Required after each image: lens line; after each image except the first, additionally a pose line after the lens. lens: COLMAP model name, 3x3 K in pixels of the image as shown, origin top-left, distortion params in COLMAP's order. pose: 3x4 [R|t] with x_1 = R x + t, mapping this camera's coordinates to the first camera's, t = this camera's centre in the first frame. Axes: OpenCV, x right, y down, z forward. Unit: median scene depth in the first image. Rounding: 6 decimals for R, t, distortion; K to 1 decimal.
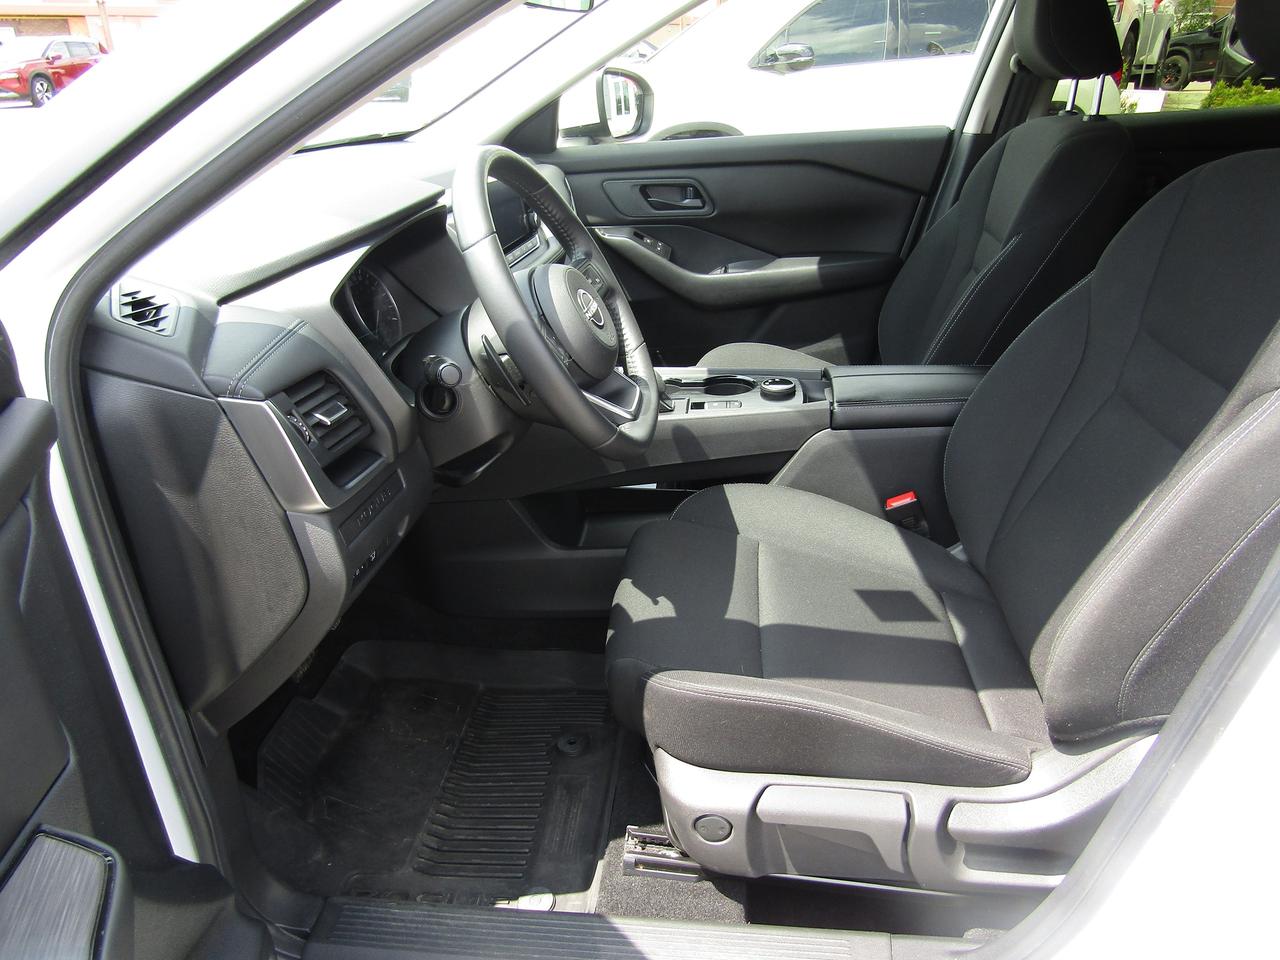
lens RADIAL K [[898.7, 0, 640.0], [0, 898.7, 480.0], [0, 0, 1]] dist [-0.005950, 0.005055]
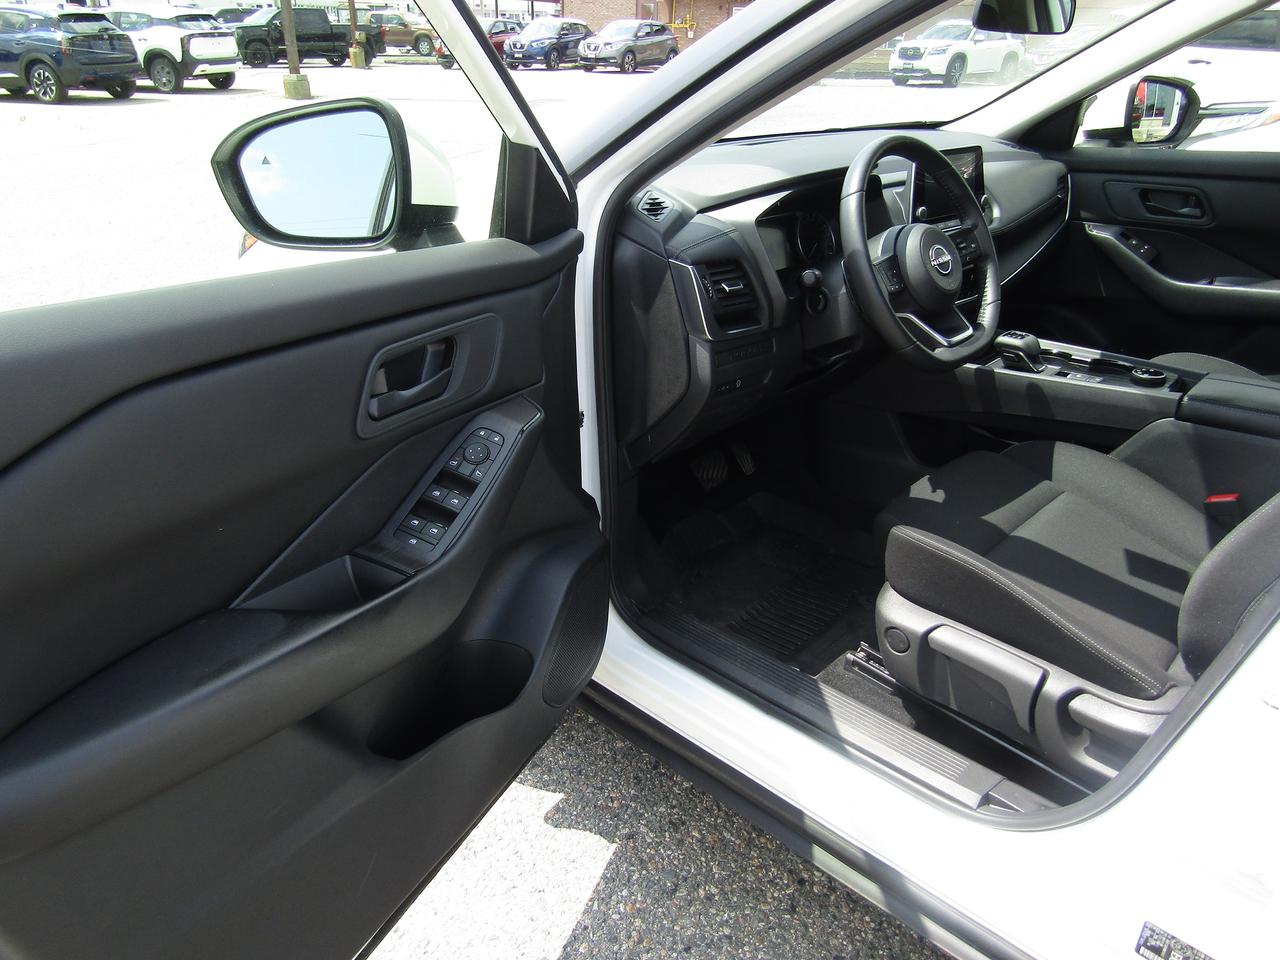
lens RADIAL K [[891.5, 0, 656.2], [0, 891.5, 482.3], [0, 0, 1]] dist [0.000732, -0.000165]
pose [[0.796989, 0.289468, -0.530110, 0.430013], [-0.280109, 0.954724, 0.100202, 0.120631], [0.535114, 0.068629, 0.841988, -0.355435]]
